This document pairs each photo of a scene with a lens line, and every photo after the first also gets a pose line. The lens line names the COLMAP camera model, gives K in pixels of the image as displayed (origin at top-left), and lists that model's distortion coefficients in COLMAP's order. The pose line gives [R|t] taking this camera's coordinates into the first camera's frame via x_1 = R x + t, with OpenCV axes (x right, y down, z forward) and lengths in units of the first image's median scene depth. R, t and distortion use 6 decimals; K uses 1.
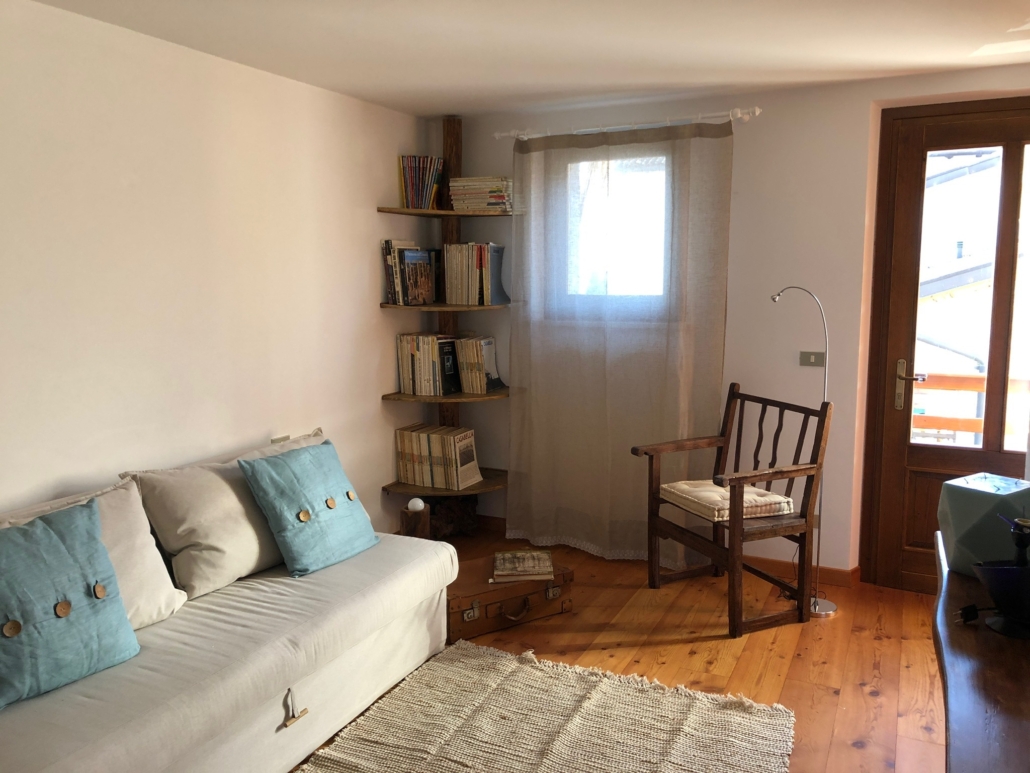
lens RADIAL K [[833.2, 0, 519.0], [0, 833.2, 388.0], [0, 0, 1]] dist [0.055598, -0.057451]
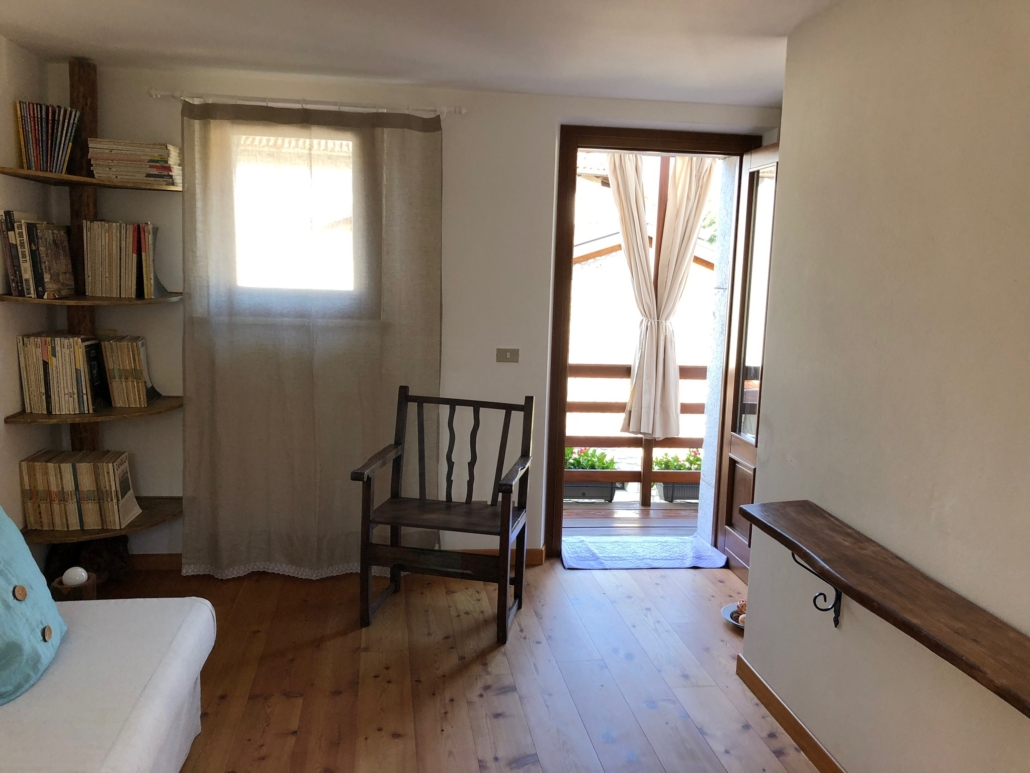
lens RADIAL K [[833.2, 0, 513.4], [0, 833.2, 388.4], [0, 0, 1]] dist [0.055598, -0.057451]
pose [[0.824279, -0.050039, 0.563968, -0.218204], [0.040190, 0.998745, 0.029875, -0.022159], [-0.564756, -0.001960, 0.825256, 0.119065]]
